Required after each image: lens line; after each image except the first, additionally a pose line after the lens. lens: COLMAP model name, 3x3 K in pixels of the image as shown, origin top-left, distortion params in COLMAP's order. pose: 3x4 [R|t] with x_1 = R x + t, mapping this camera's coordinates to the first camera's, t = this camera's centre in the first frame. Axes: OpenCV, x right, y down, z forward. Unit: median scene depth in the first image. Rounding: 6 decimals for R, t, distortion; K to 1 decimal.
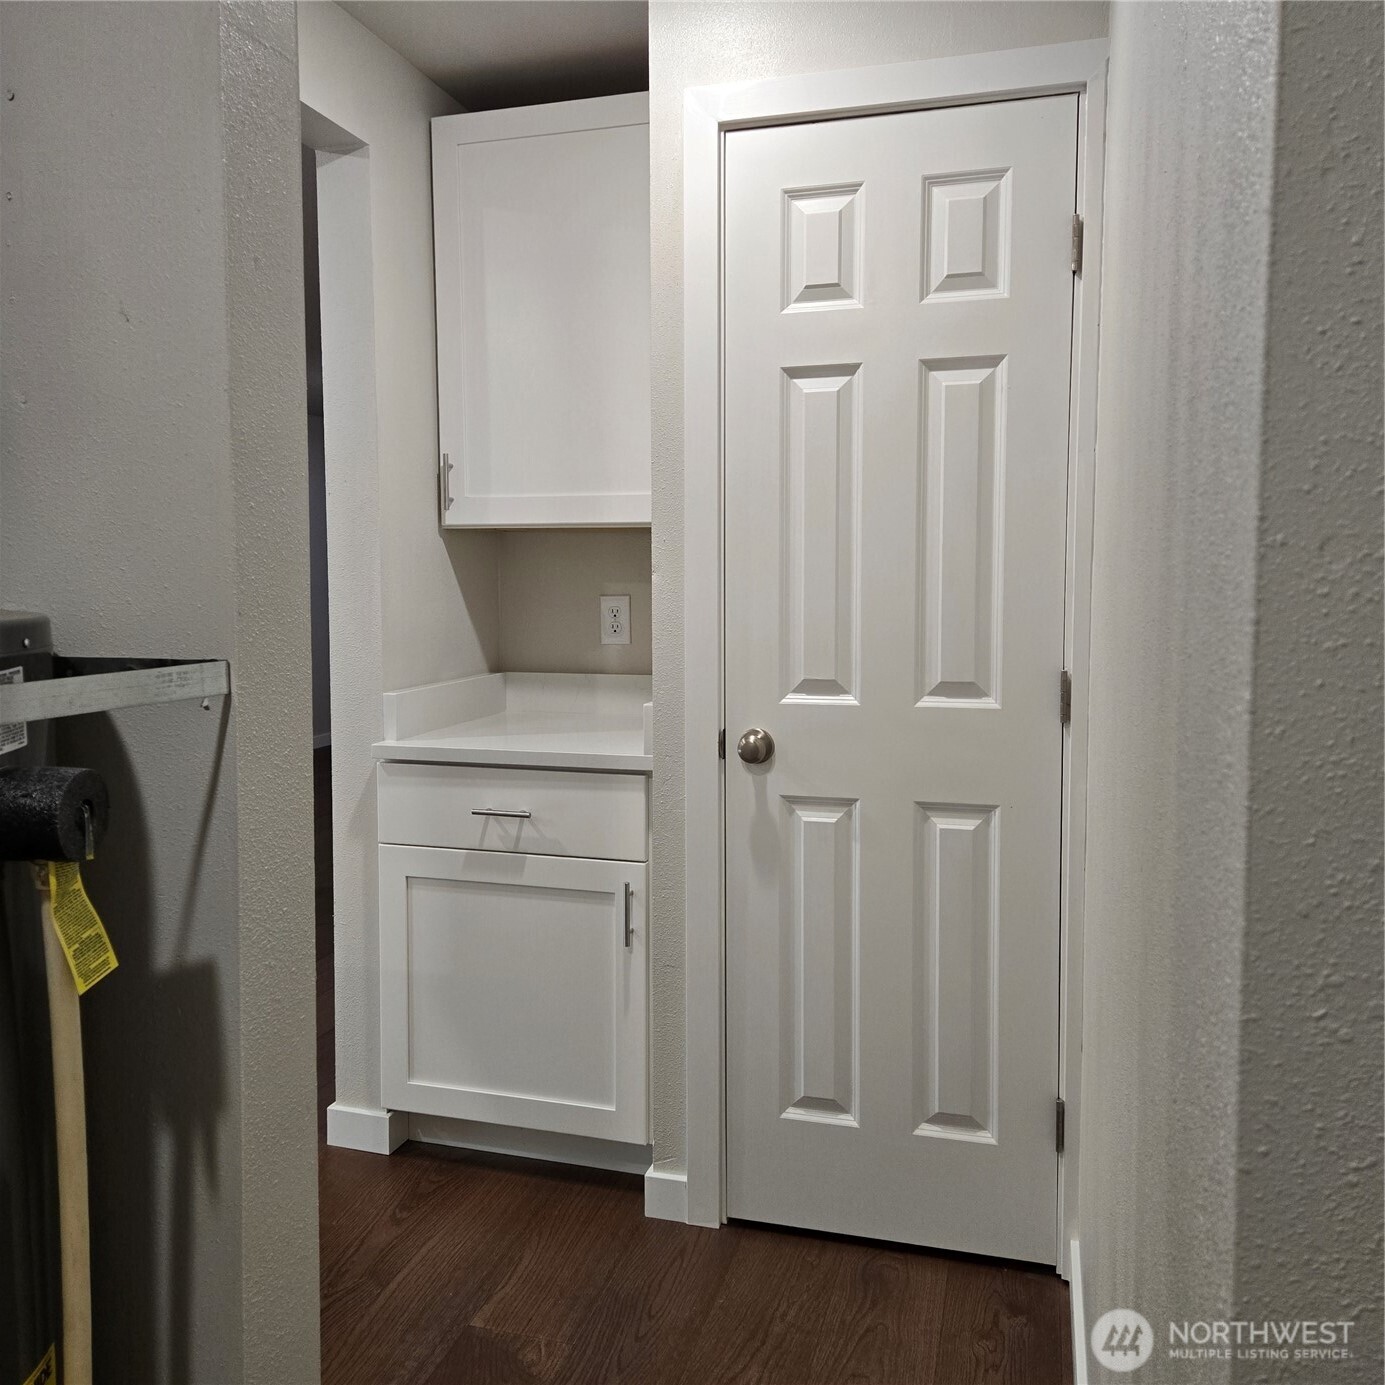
lens RADIAL K [[1219.3, 0, 691.2], [0, 1219.3, 683.4], [0, 0, 1]] dist [0.063047, -0.053191]
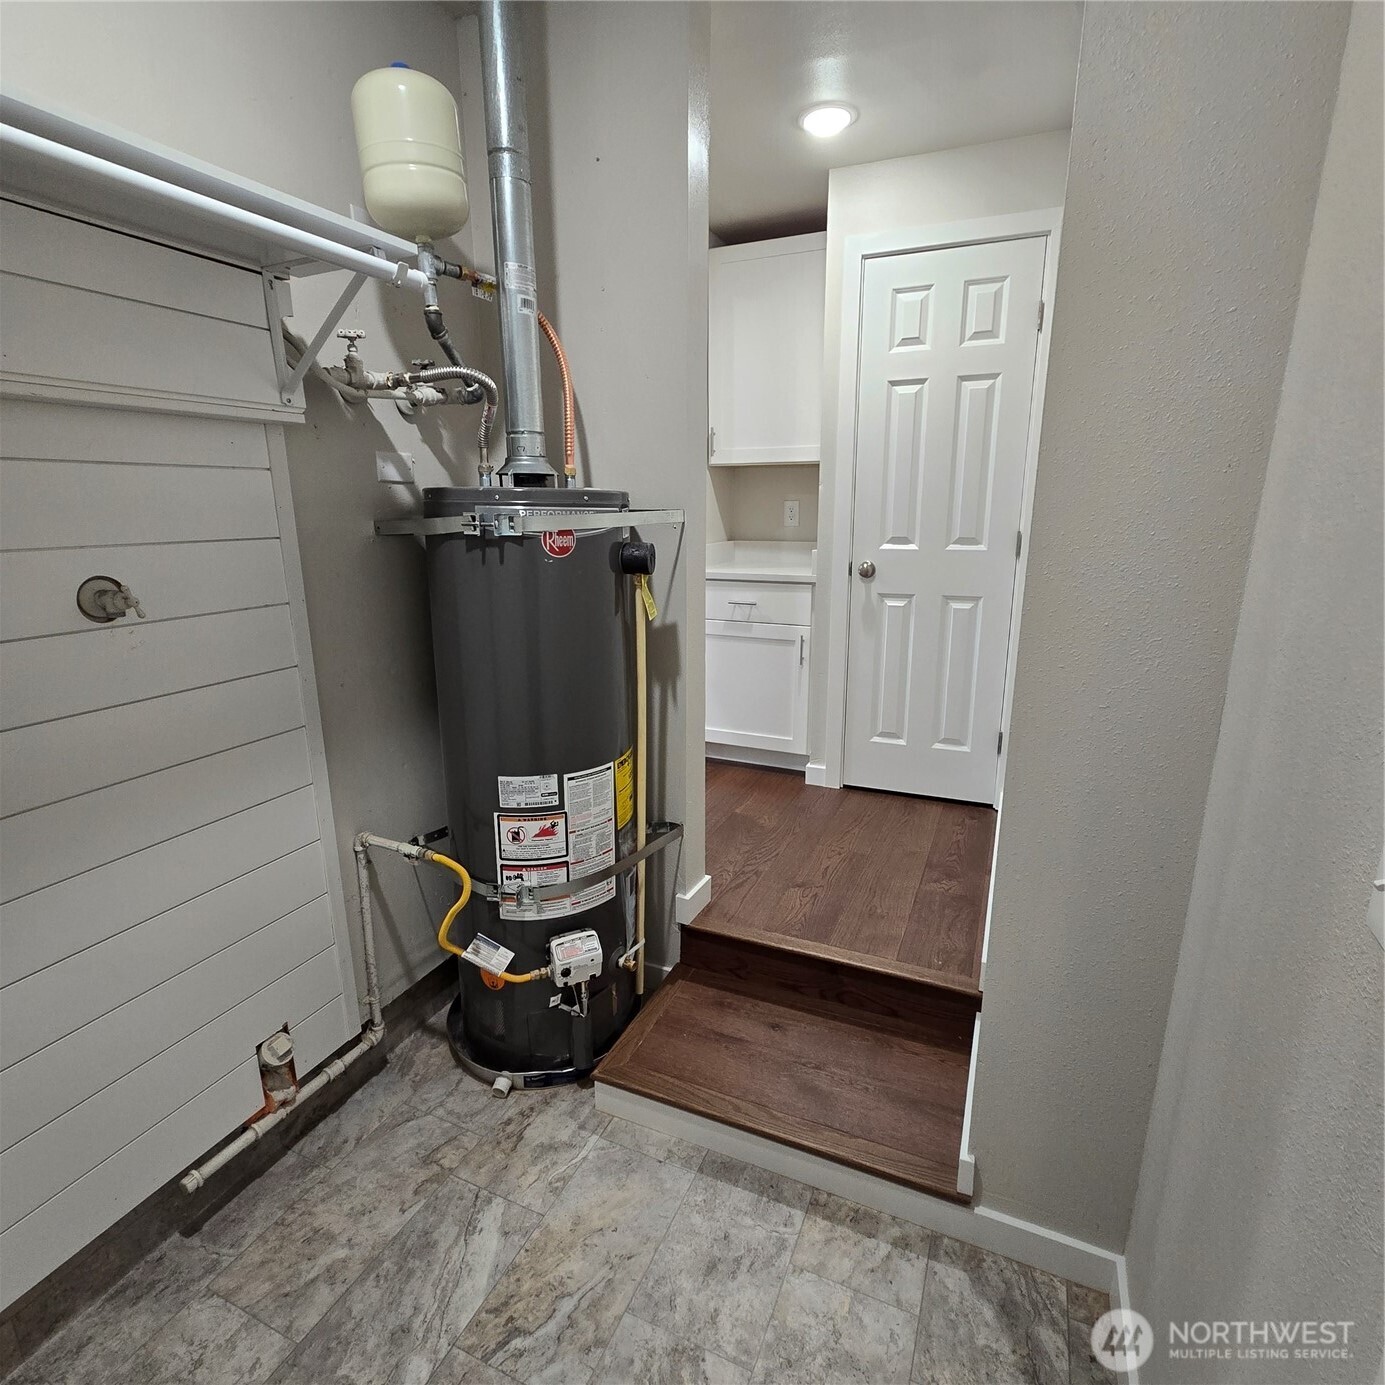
lens RADIAL K [[757.3, 0, 694.3], [0, 757.3, 704.8], [0, 0, 1]] dist [-0.009984, 0.002310]
pose [[0.989619, 0.031198, -0.140287, -0.051370], [-0.006300, 0.984632, 0.174527, 0.055094], [0.143576, -0.171832, 0.974607, -0.362013]]
